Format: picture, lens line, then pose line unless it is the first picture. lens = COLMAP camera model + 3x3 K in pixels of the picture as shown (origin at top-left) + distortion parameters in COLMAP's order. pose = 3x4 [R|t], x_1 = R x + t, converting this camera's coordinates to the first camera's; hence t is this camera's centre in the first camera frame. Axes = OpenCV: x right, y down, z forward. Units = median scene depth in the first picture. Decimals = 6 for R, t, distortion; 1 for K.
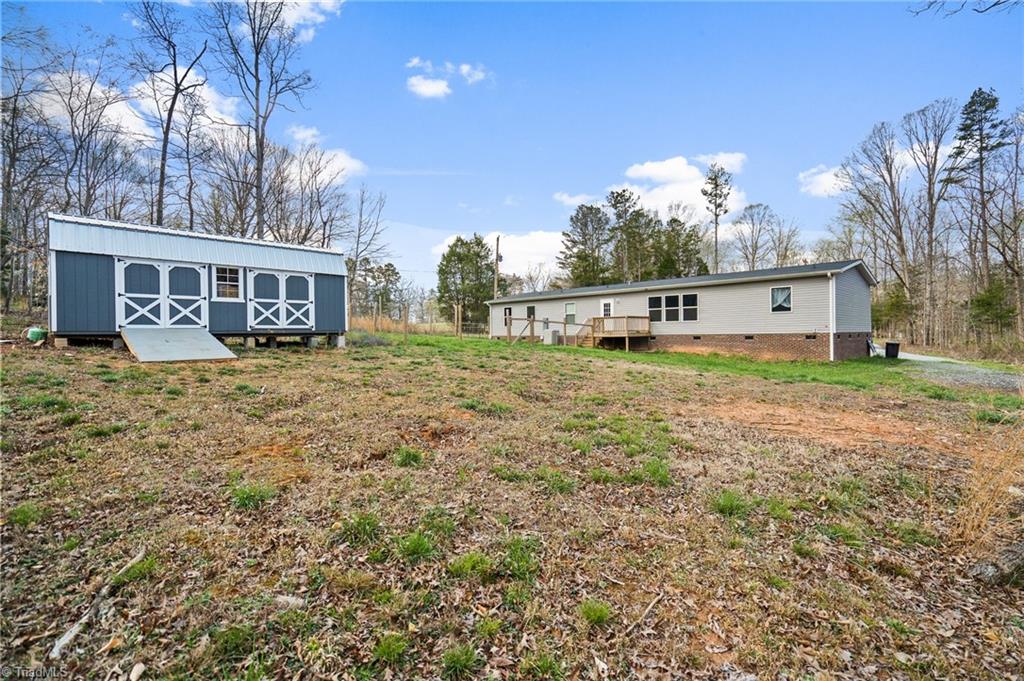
lens RADIAL K [[468.7, 0, 511.8], [0, 468.7, 335.3], [0, 0, 1]] dist [-0.007176, 0.000007]
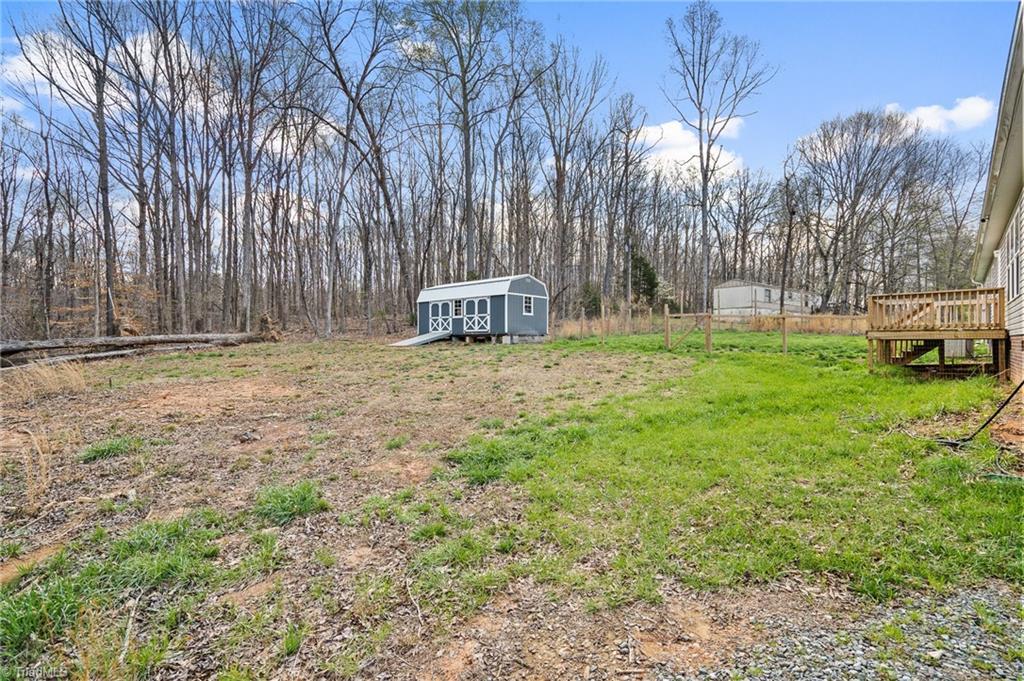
lens RADIAL K [[468.7, 0, 511.1], [0, 468.7, 339.0], [0, 0, 1]] dist [-0.007176, 0.000007]
pose [[0.959249, 0.015948, -0.282111, 0.107158], [-0.014095, 0.999864, 0.008597, -0.003933], [0.282210, -0.004270, 0.959343, -0.583629]]
